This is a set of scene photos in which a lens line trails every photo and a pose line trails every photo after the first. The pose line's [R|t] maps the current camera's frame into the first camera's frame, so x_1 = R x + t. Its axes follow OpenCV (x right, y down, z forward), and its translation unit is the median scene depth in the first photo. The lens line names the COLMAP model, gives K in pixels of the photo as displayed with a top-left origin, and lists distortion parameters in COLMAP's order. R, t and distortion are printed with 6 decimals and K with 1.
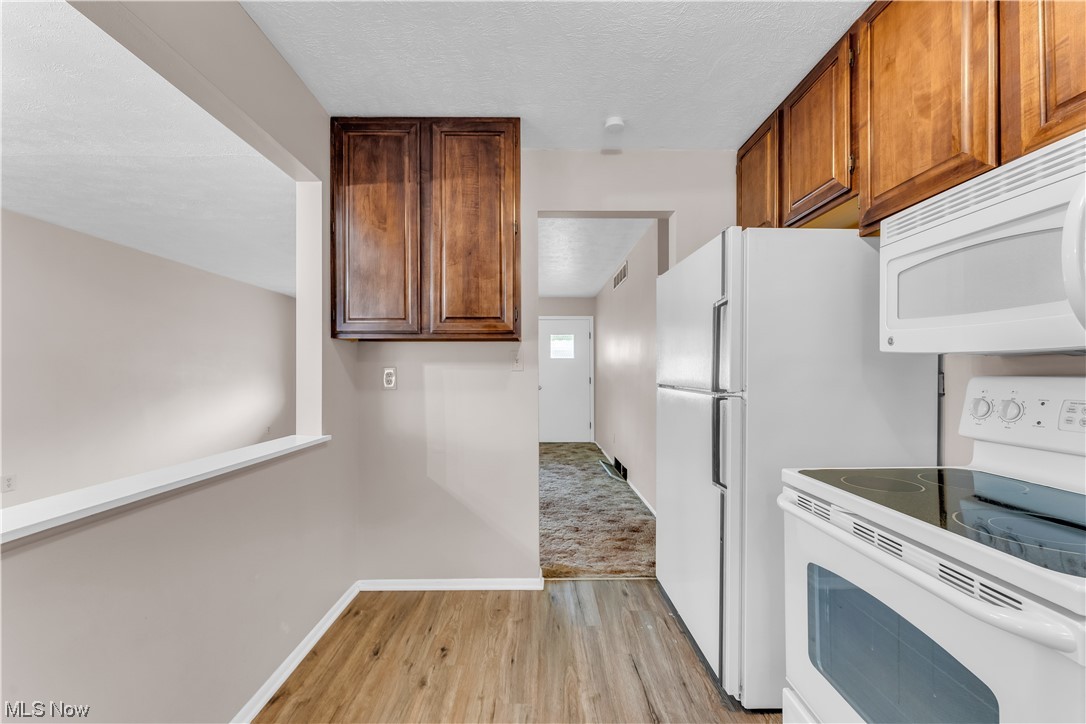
lens RADIAL K [[436.6, 0, 537.6], [0, 436.6, 371.8], [0, 0, 1]] dist [0.002702, -0.000703]
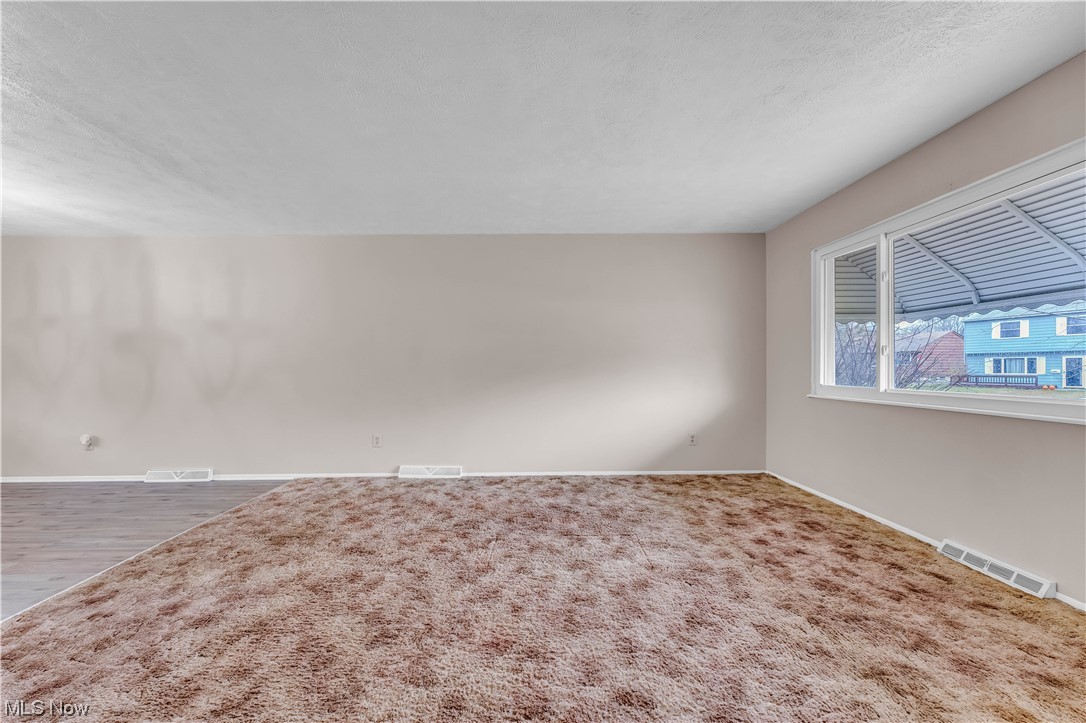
lens RADIAL K [[436.6, 0, 536.2], [0, 436.6, 367.5], [0, 0, 1]] dist [0.002702, -0.000703]
pose [[0.009755, 0.003586, -0.999946, 0.194843], [0.008485, 0.999957, 0.003669, 0.046242], [0.999916, -0.008520, 0.009724, 2.328338]]
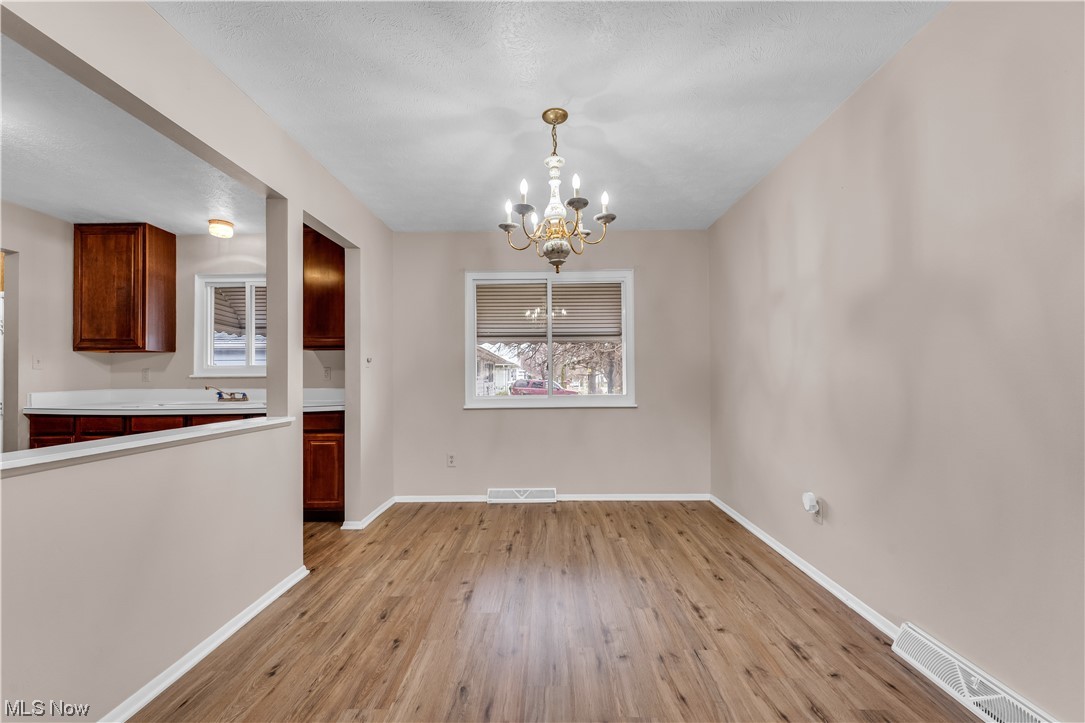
lens RADIAL K [[436.2, 0, 539.1], [0, 436.2, 368.4], [0, 0, 1]] dist [0.002702, -0.000703]
pose [[-0.999732, 0.011095, 0.020318, -1.217310], [0.010610, 0.999660, -0.023806, 0.049370], [-0.020575, -0.023584, -0.999510, 1.369280]]
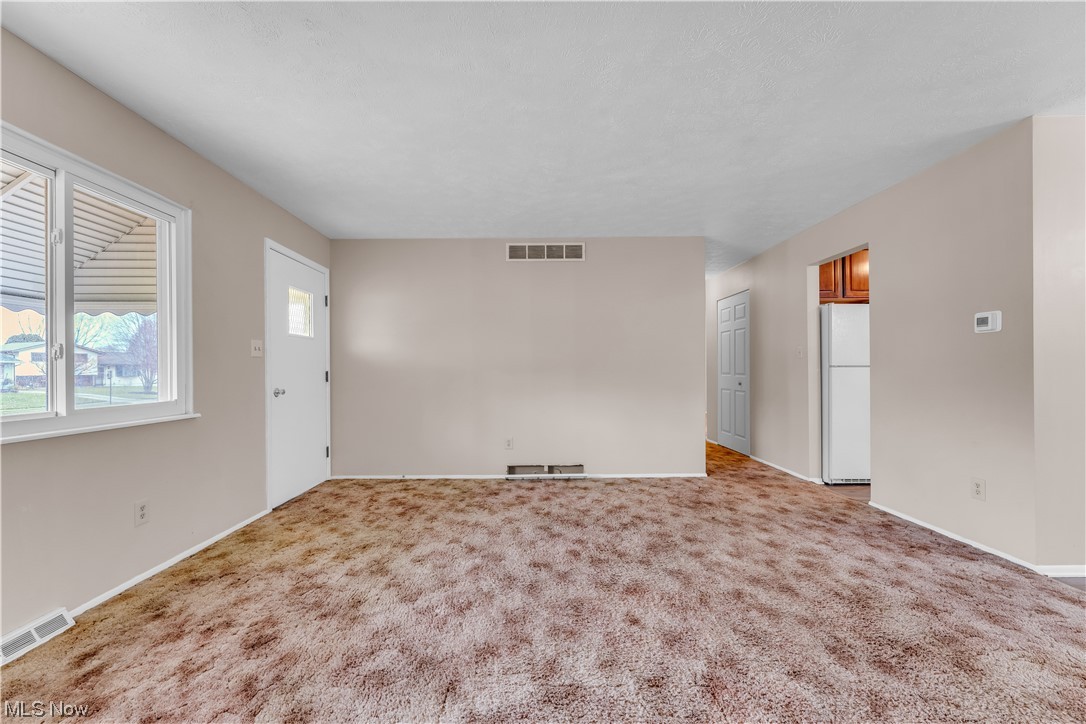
lens RADIAL K [[436.6, 0, 536.4], [0, 436.6, 372.5], [0, 0, 1]] dist [0.002702, -0.000703]
pose [[0.002453, -0.001685, 0.999996, -1.659749], [0.005072, 0.999986, 0.001673, 0.051777], [-0.999984, 0.005068, 0.002462, 2.488971]]
